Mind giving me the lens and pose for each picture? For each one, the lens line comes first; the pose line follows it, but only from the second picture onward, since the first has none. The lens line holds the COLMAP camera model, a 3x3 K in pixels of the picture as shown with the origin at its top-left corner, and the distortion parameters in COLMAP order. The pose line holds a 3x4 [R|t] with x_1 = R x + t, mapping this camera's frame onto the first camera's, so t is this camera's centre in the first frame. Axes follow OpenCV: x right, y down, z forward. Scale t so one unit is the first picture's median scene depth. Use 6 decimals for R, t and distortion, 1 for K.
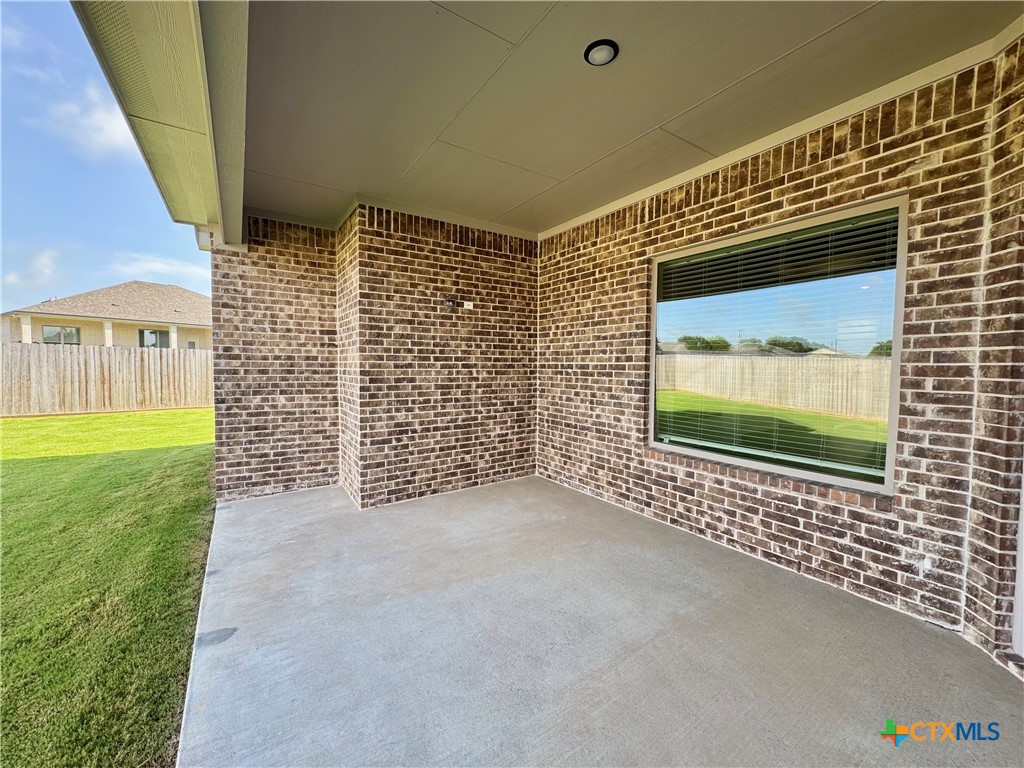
lens RADIAL K [[408.1, 0, 513.1], [0, 408.1, 384.3], [0, 0, 1]] dist [-0.003647, 0.001058]
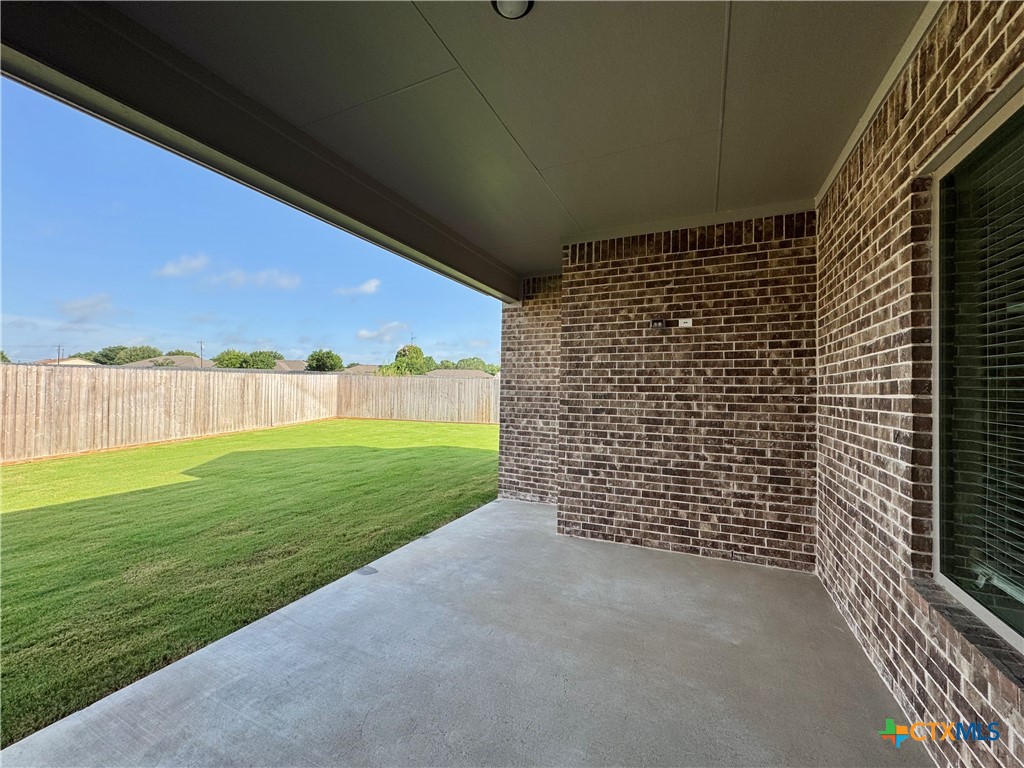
lens RADIAL K [[408.1, 0, 509.0], [0, 408.1, 384.3], [0, 0, 1]] dist [-0.003647, 0.001058]
pose [[0.516820, -0.011478, -0.856017, 0.428454], [-0.054312, 0.997456, -0.046166, -0.016632], [0.854370, 0.070352, 0.514882, 0.312330]]
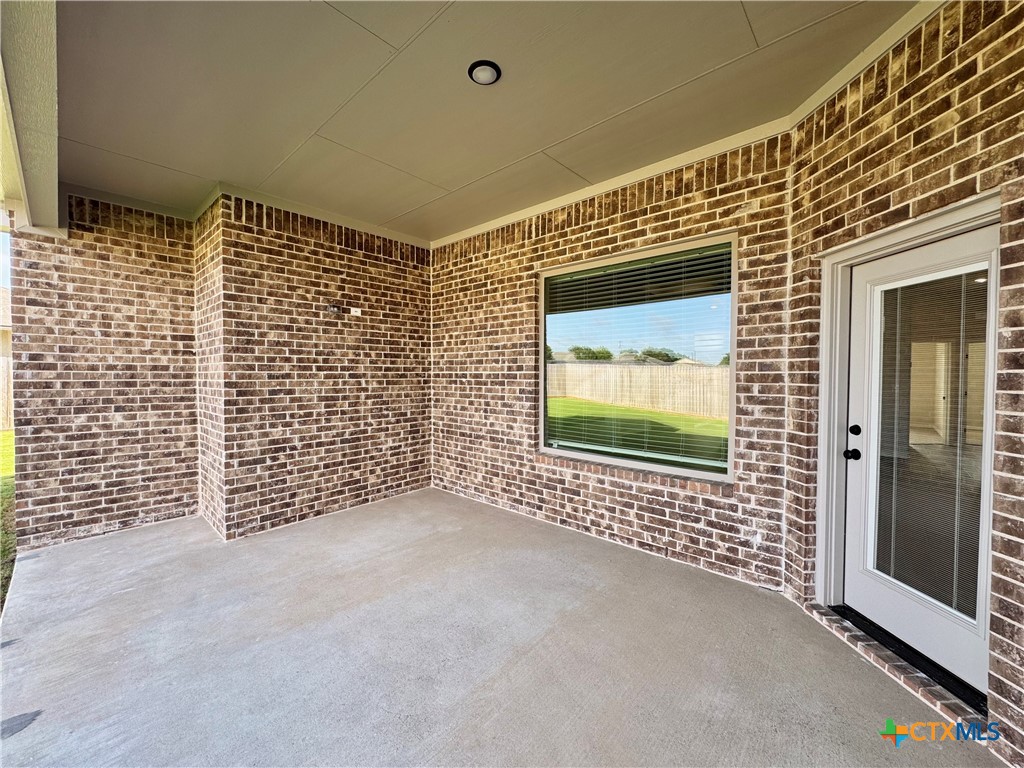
lens RADIAL K [[408.1, 0, 512.3], [0, 408.1, 384.3], [0, 0, 1]] dist [-0.003647, 0.001058]
pose [[0.969802, -0.011584, 0.243619, 0.010796], [0.016850, 0.999667, -0.019542, -0.001143], [-0.243311, 0.023057, 0.969674, -0.000536]]
